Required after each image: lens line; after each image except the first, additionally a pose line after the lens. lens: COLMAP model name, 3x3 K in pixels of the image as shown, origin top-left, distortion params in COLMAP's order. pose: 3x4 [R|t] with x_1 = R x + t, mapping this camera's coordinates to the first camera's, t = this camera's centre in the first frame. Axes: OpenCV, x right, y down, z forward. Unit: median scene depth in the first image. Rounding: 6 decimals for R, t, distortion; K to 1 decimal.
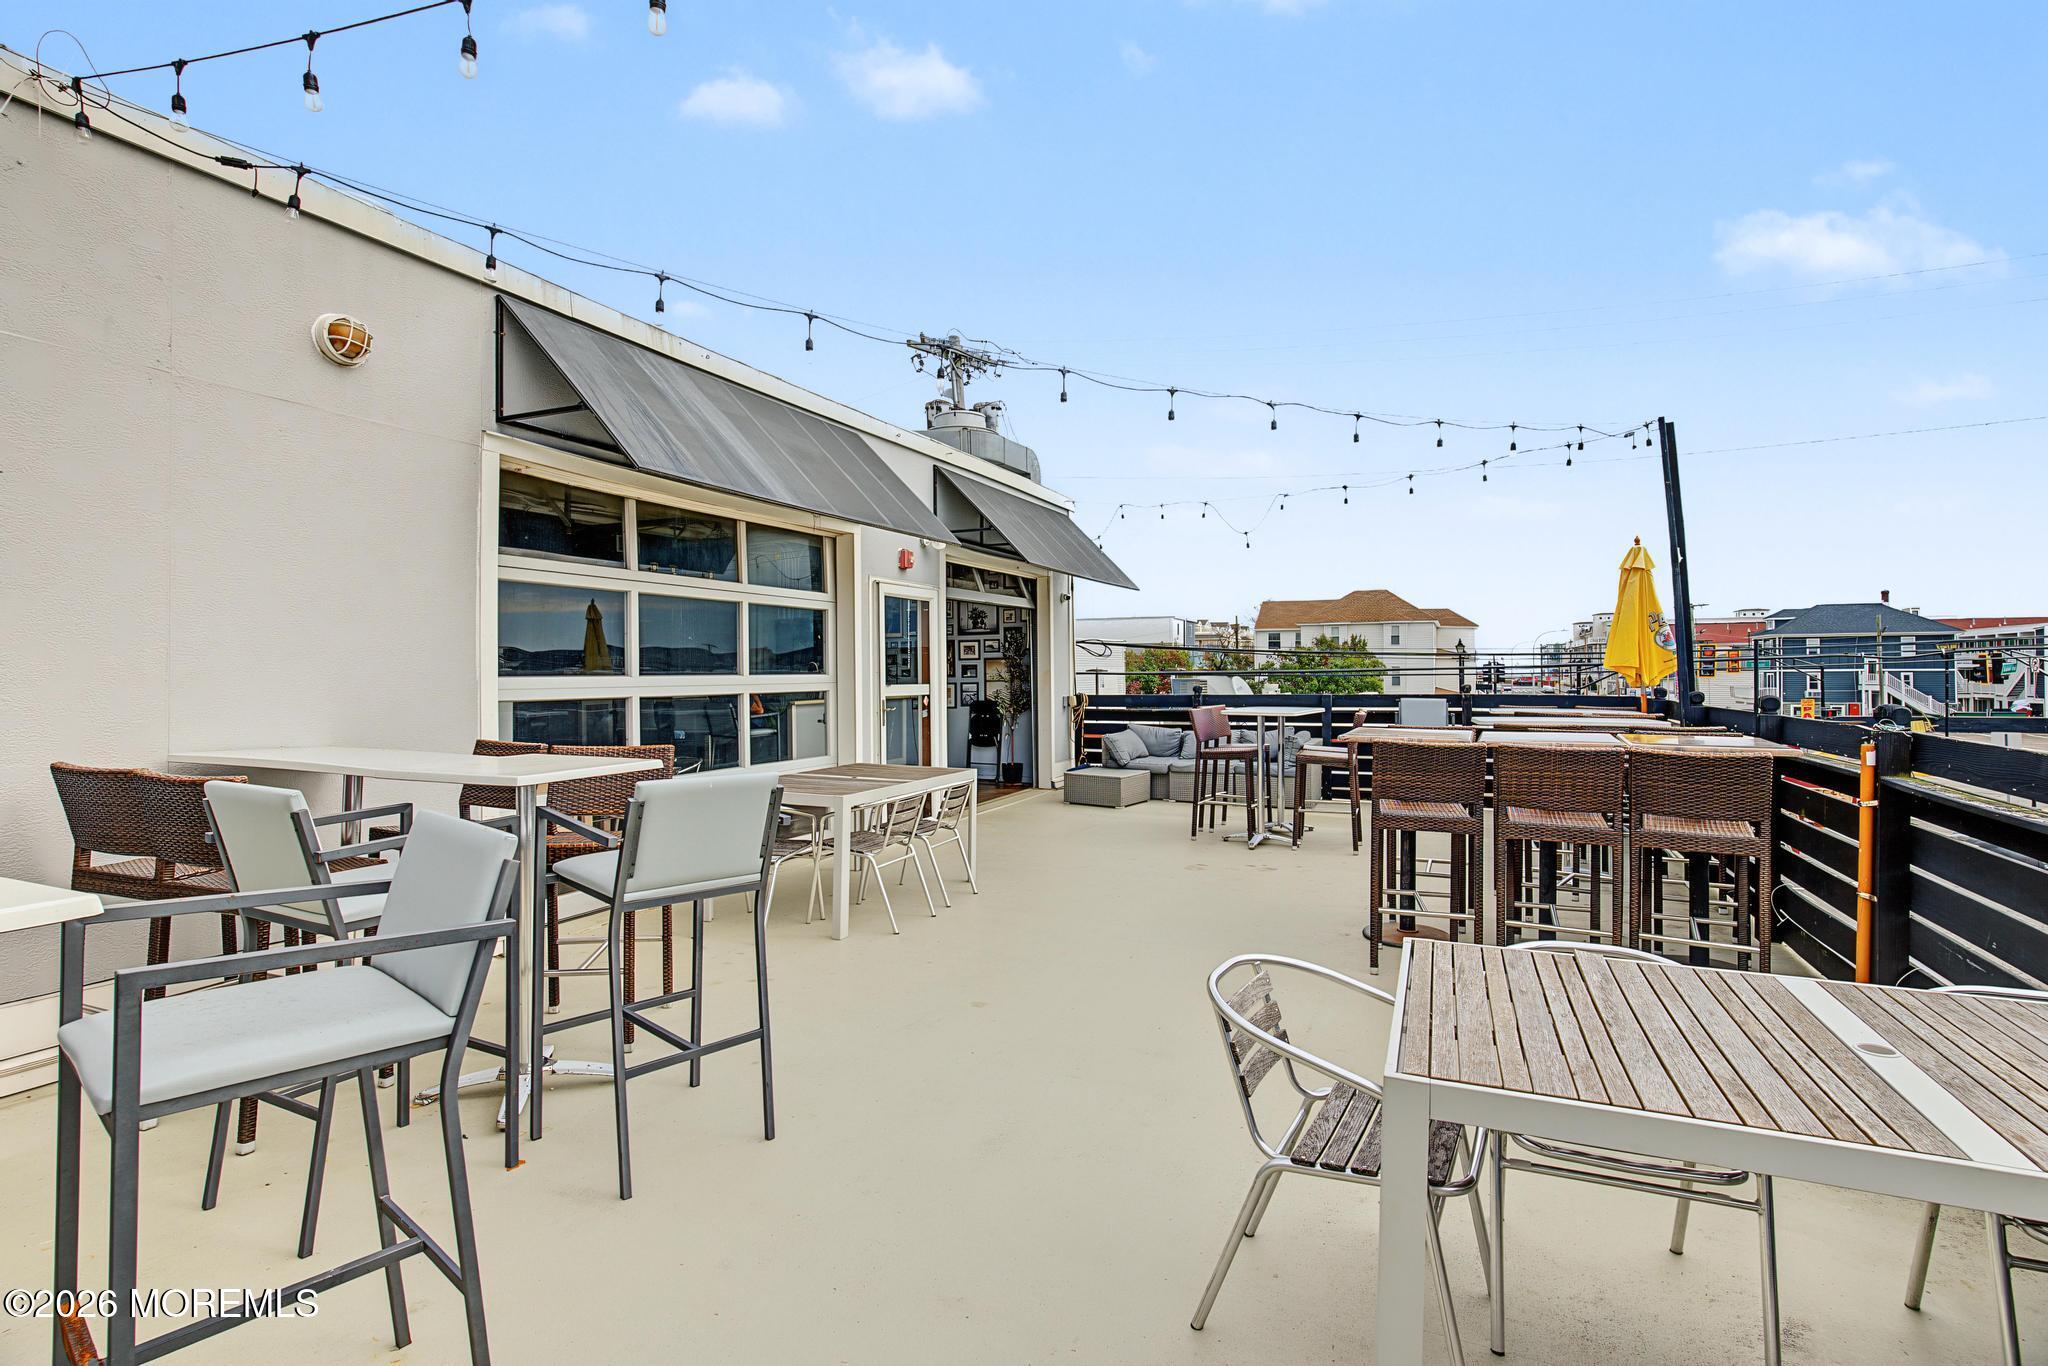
lens RADIAL K [[979.5, 0, 1024.0], [0, 979.5, 683.0], [0, 0, 1]] dist [0.002882, 0.000556]
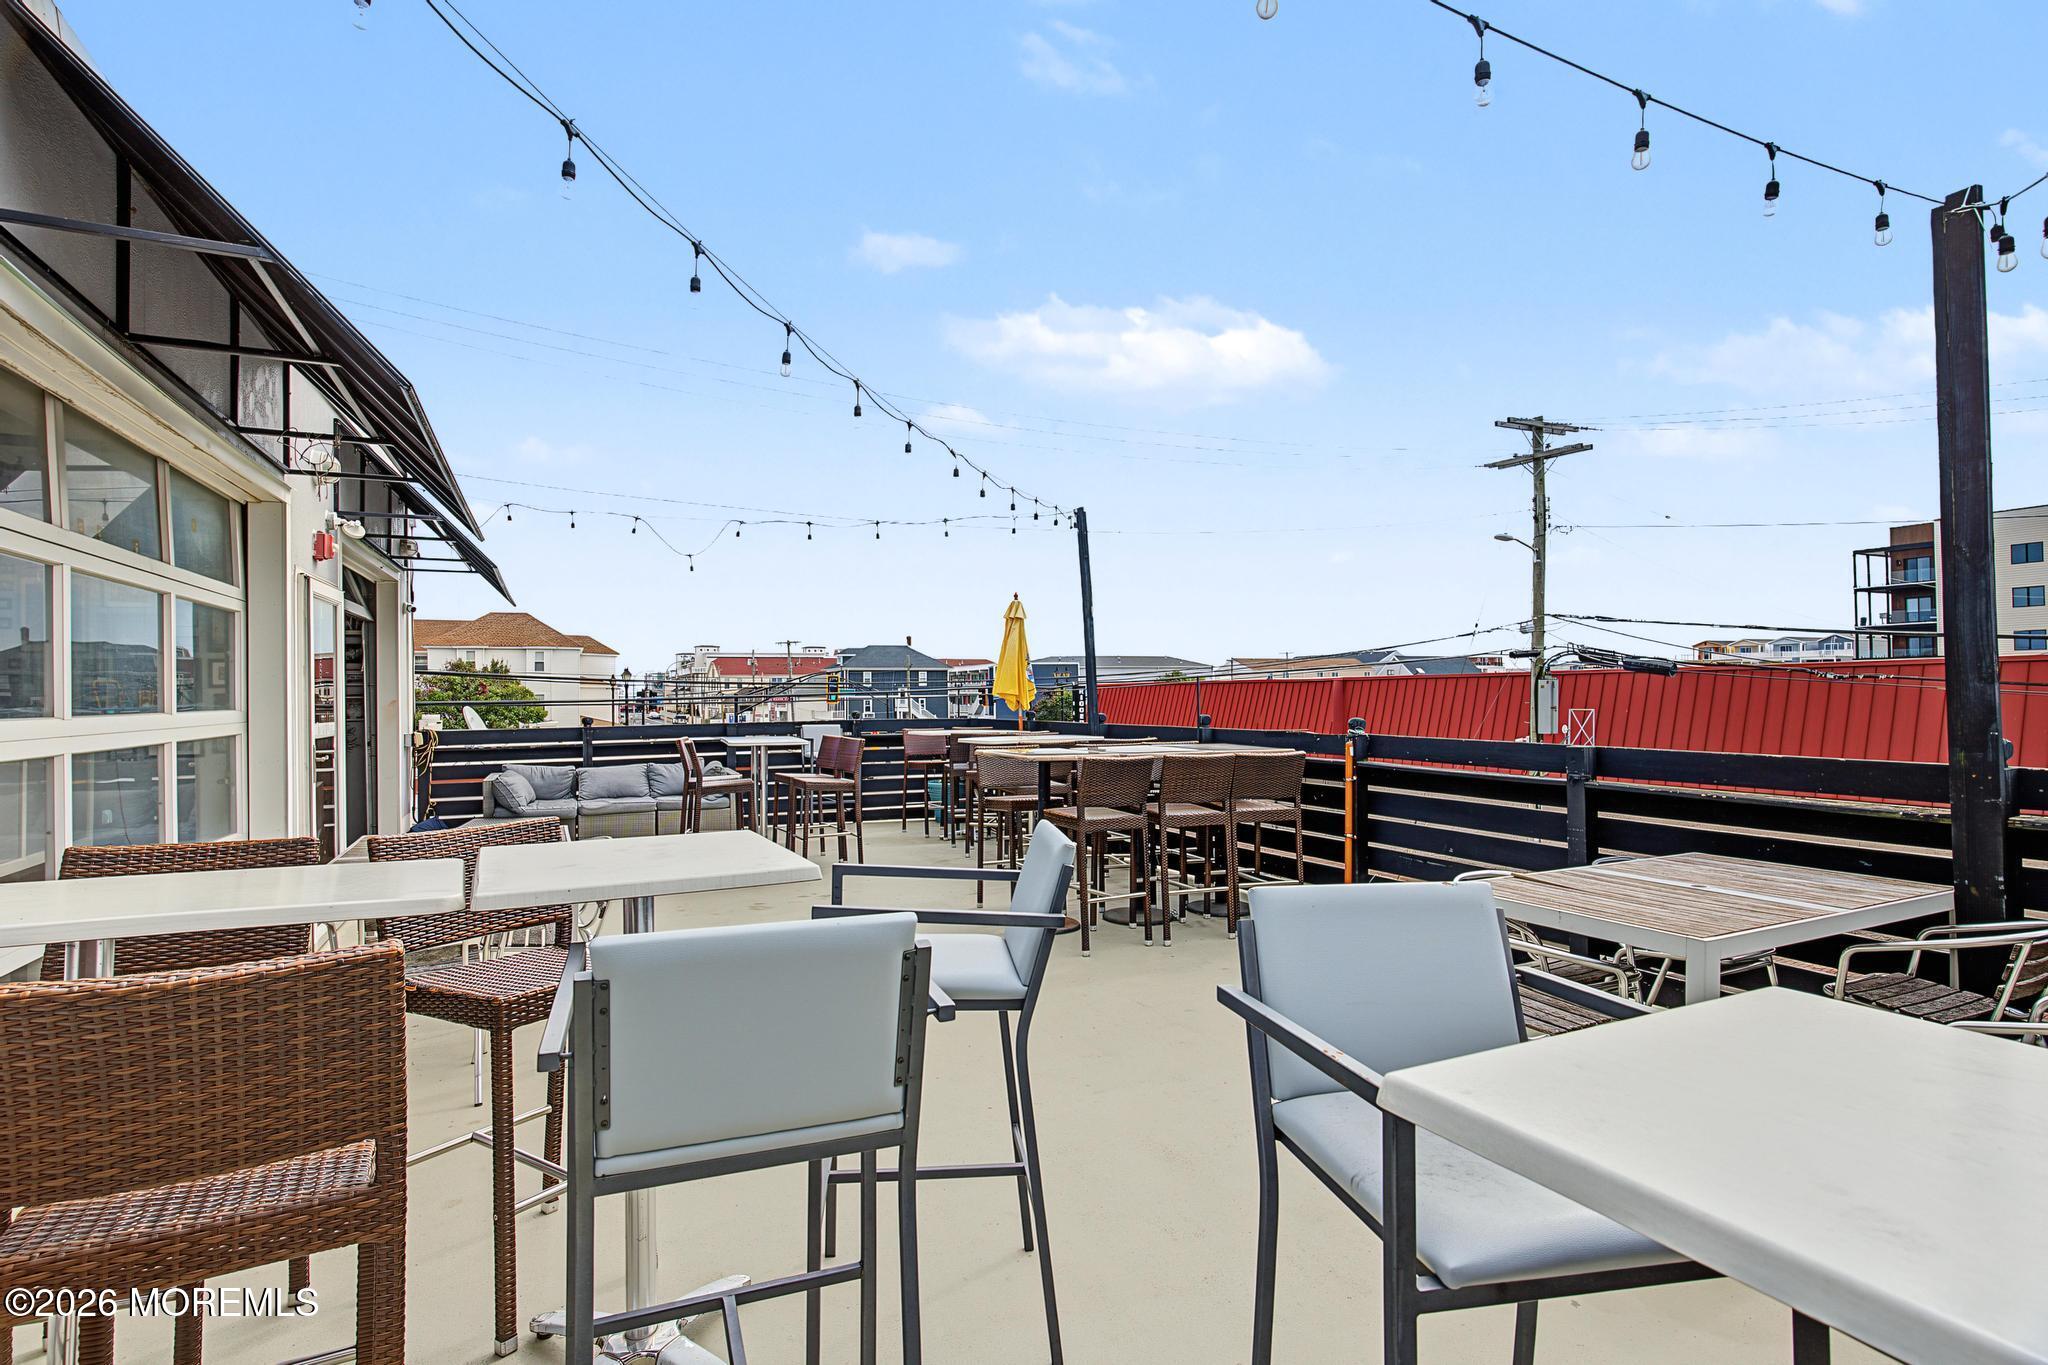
lens RADIAL K [[979.5, 0, 1024.0], [0, 979.5, 682.5], [0, 0, 1]] dist [0.002882, 0.000556]
pose [[0.654604, 0.007201, 0.755938, -0.237952], [0.014338, 0.999656, -0.021940, -0.003210], [-0.755836, 0.025201, 0.654276, 0.112862]]
